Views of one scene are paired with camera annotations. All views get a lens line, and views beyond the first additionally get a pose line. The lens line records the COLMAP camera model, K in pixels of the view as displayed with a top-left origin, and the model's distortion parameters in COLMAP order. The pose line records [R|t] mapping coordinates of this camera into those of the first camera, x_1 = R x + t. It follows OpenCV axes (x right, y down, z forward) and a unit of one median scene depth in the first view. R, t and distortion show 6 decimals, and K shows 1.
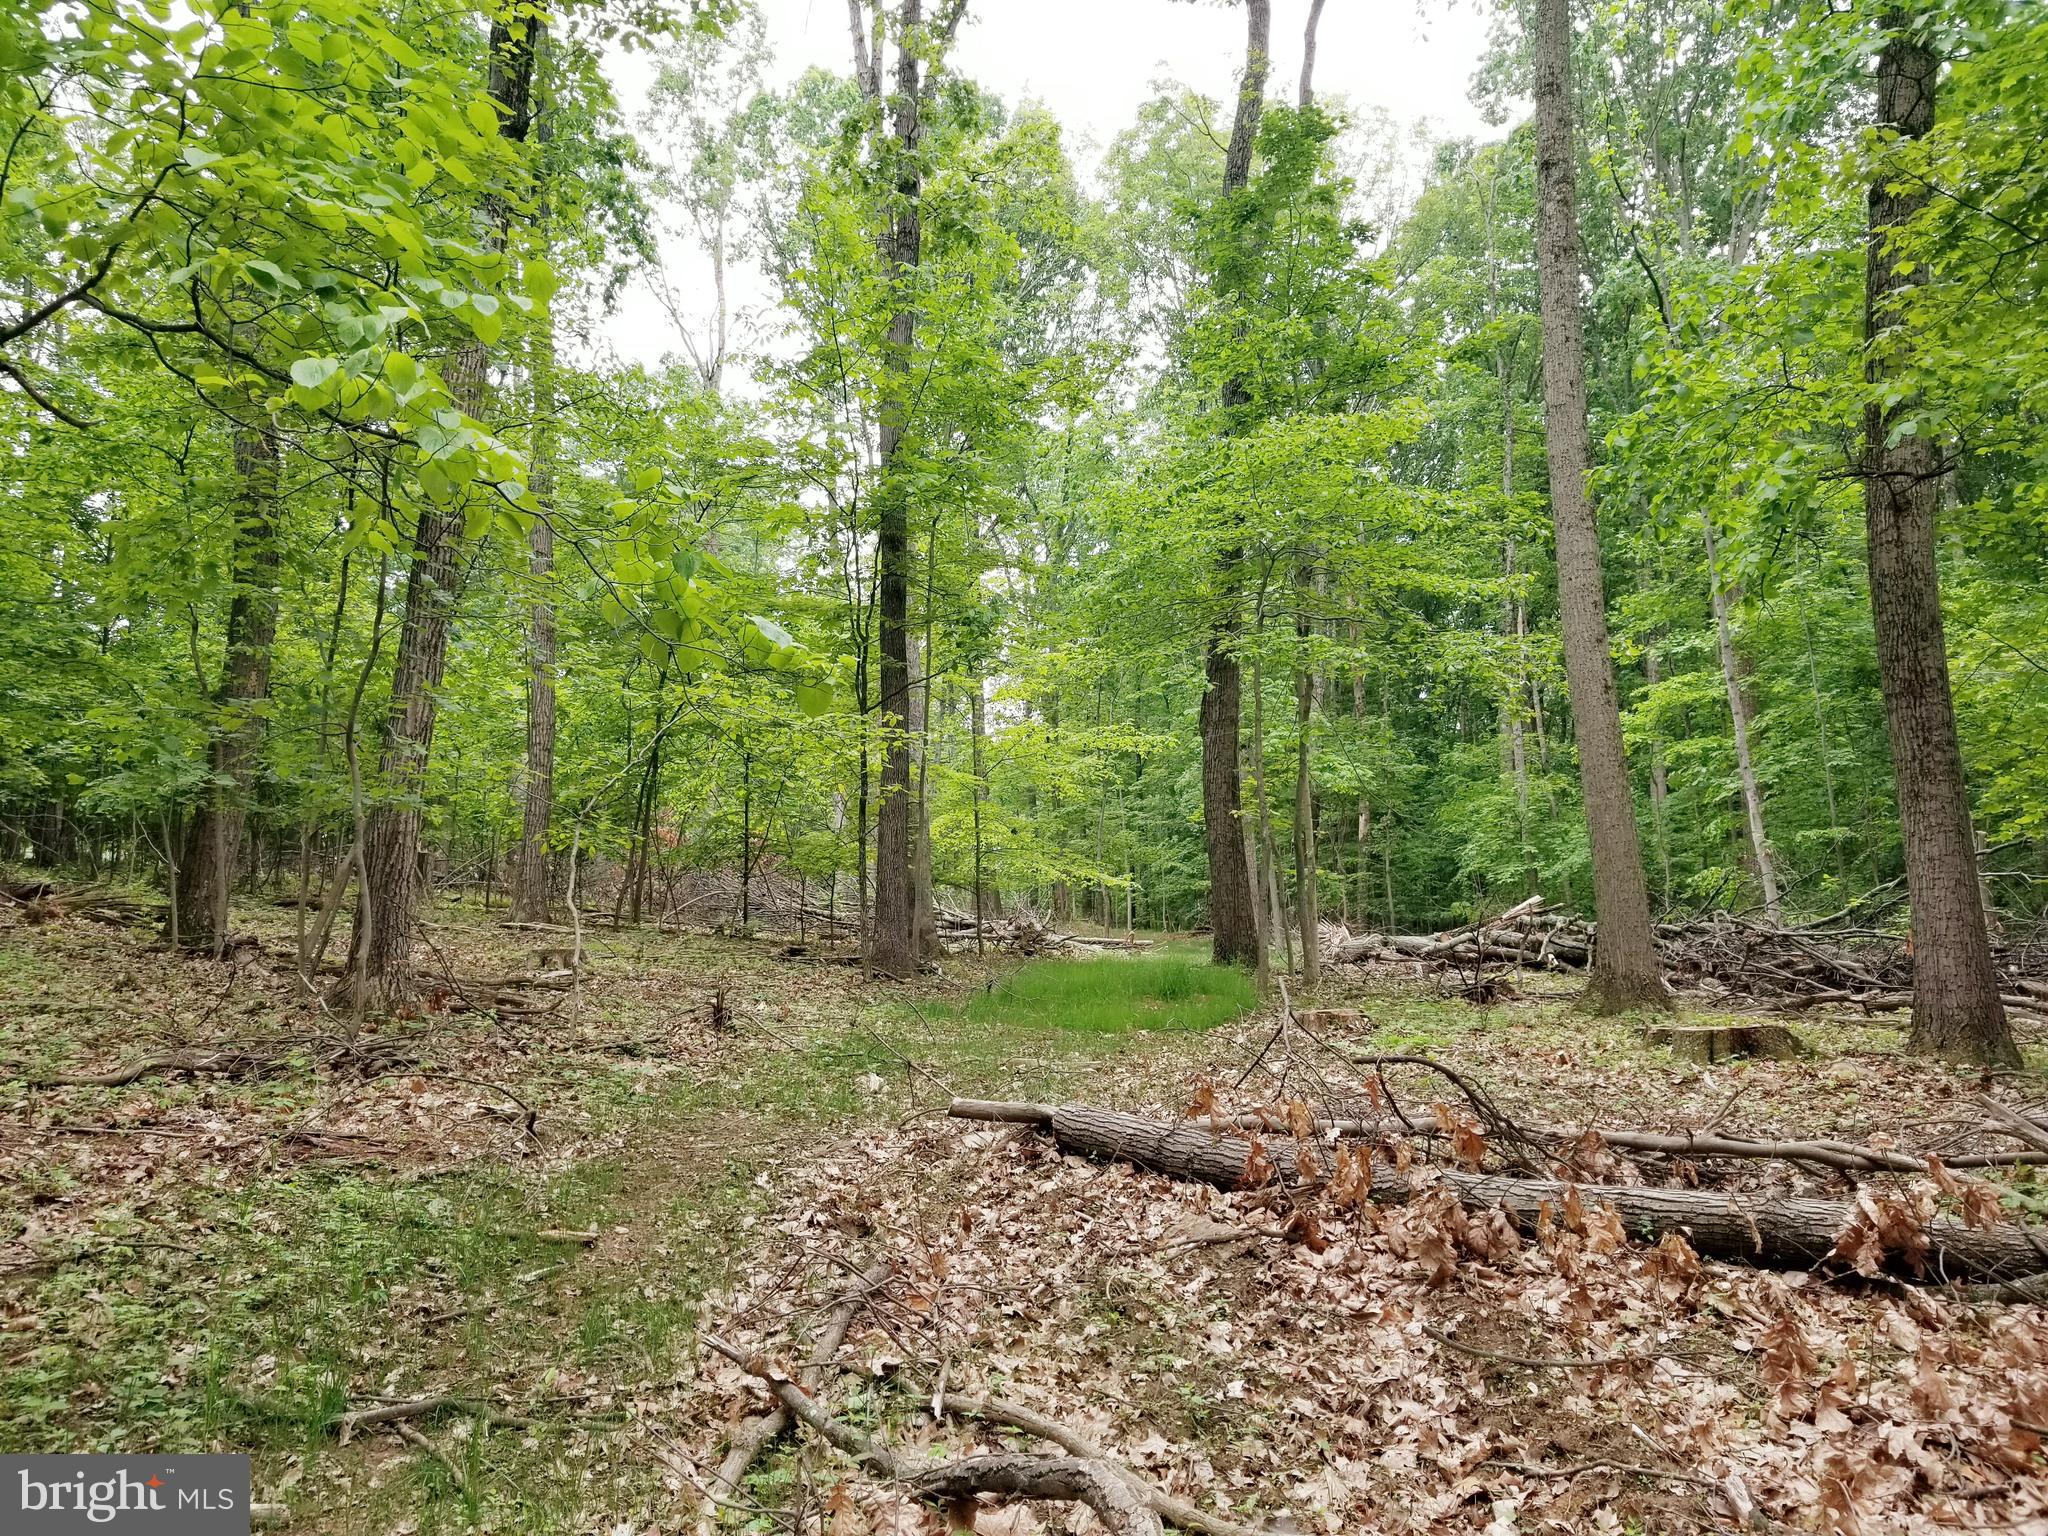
lens RADIAL K [[1593.2, 0, 1027.2], [0, 1593.2, 713.4], [0, 0, 1]] dist [0.068084, -0.110231]
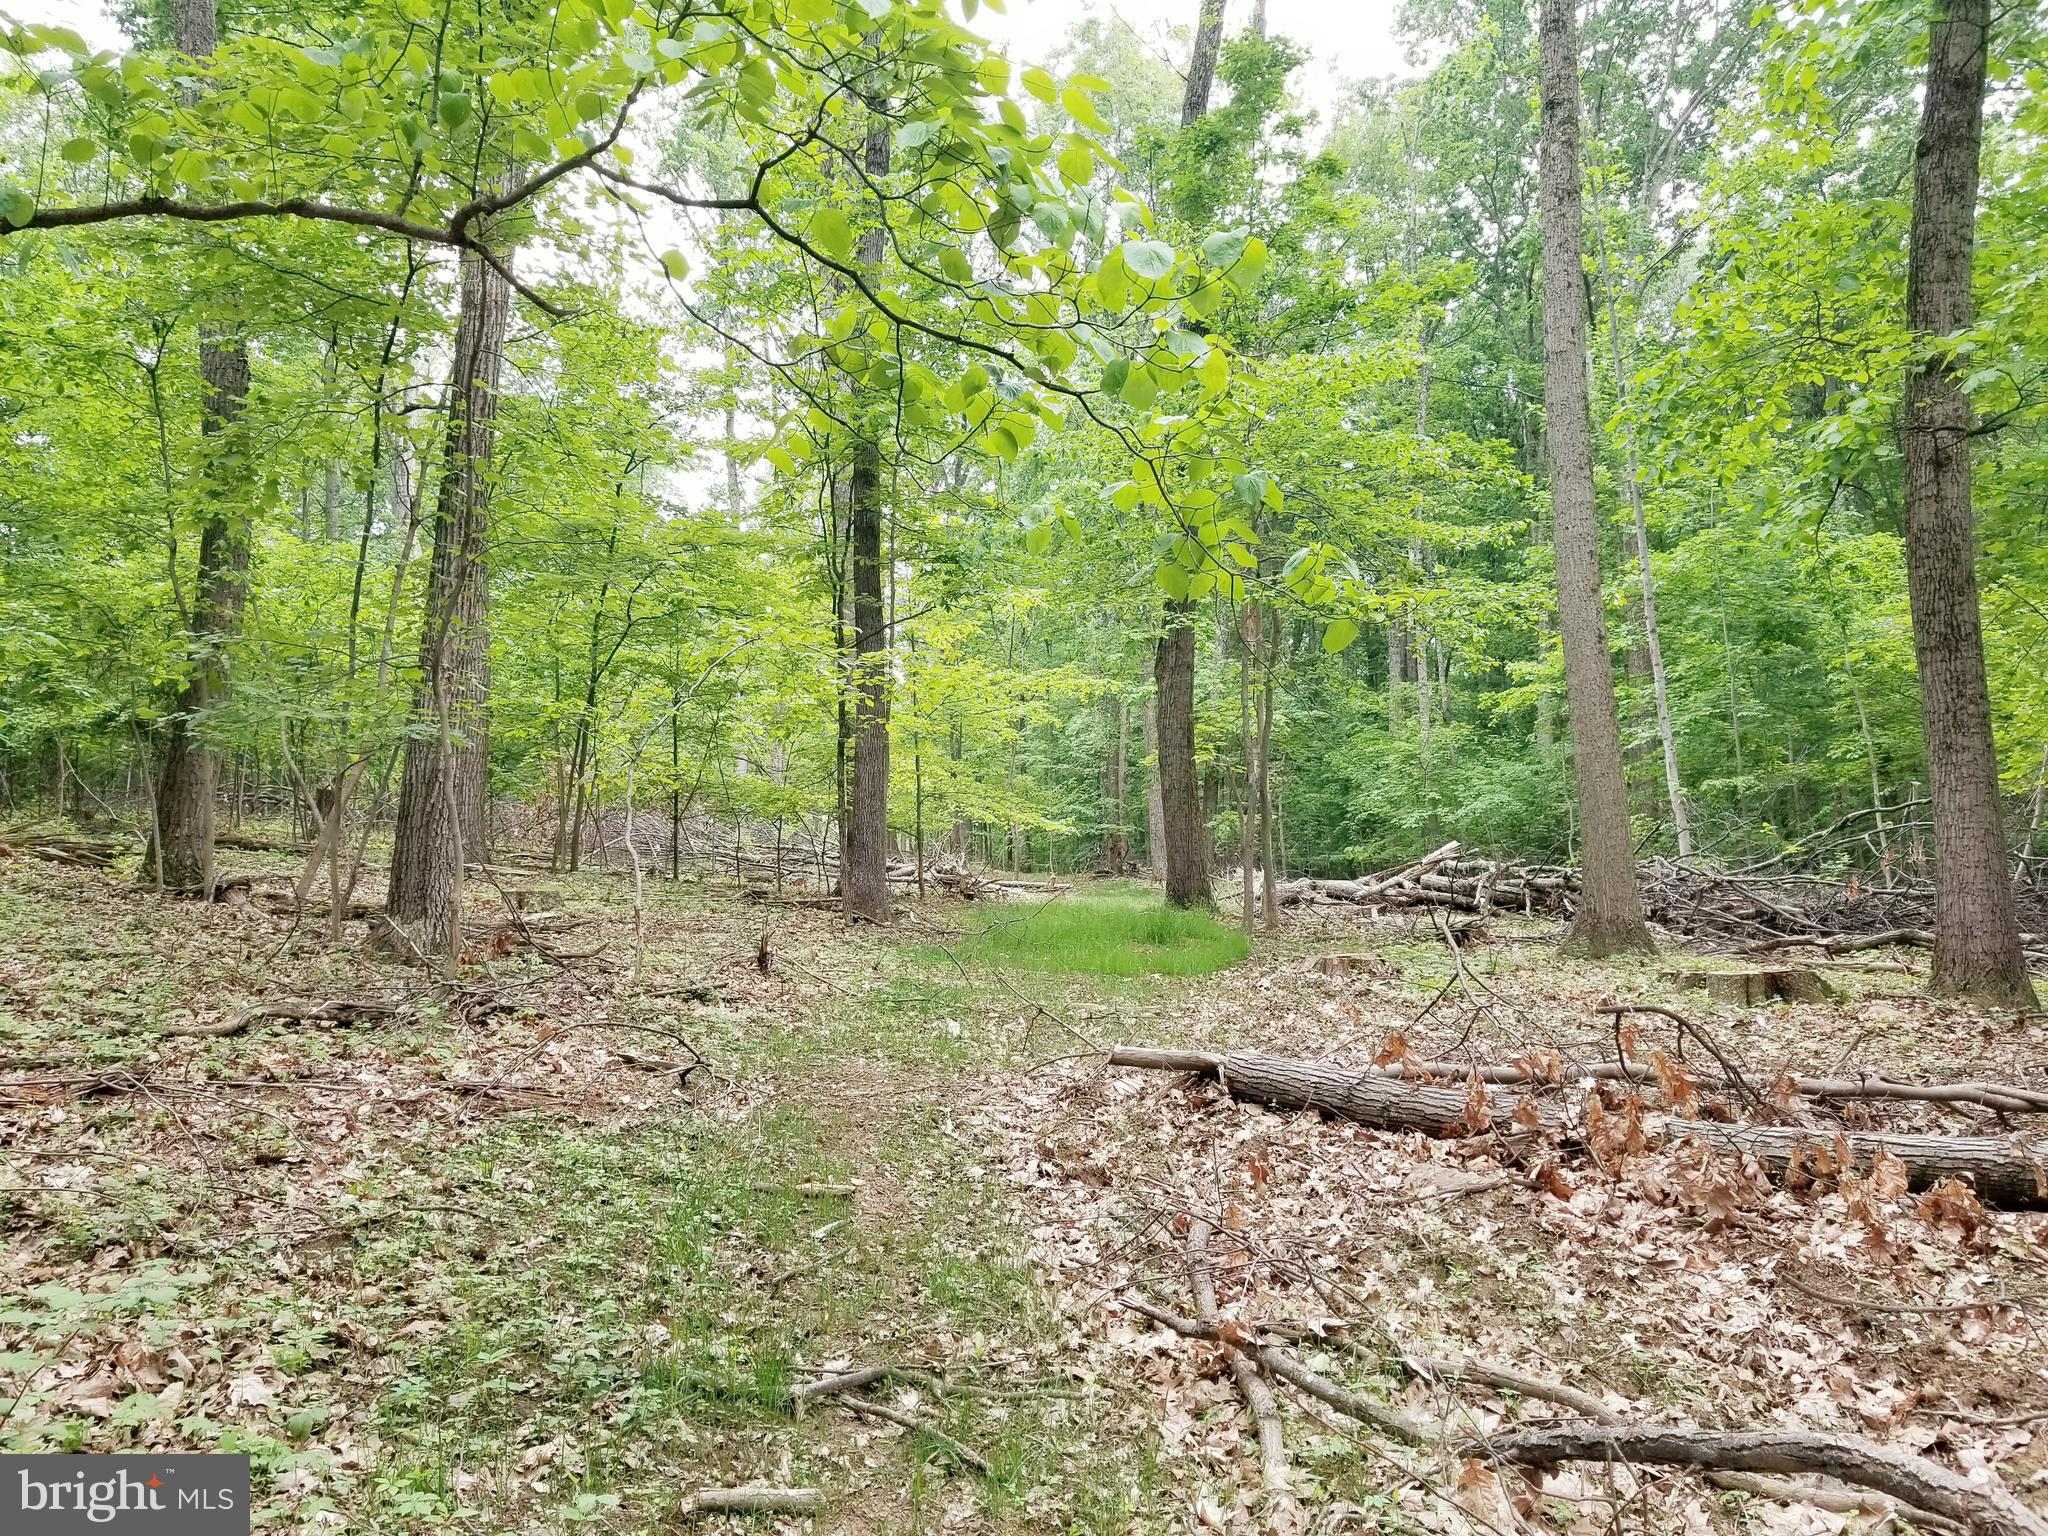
lens RADIAL K [[1594.1, 0, 1024.0], [0, 1594.1, 768.0], [0, 0, 1]] dist [0.063910, -0.097544]
pose [[0.997046, 0.009318, 0.076243, -0.125261], [-0.014595, 0.997513, 0.068950, 0.002116], [-0.075411, -0.069859, 0.994702, 0.026730]]
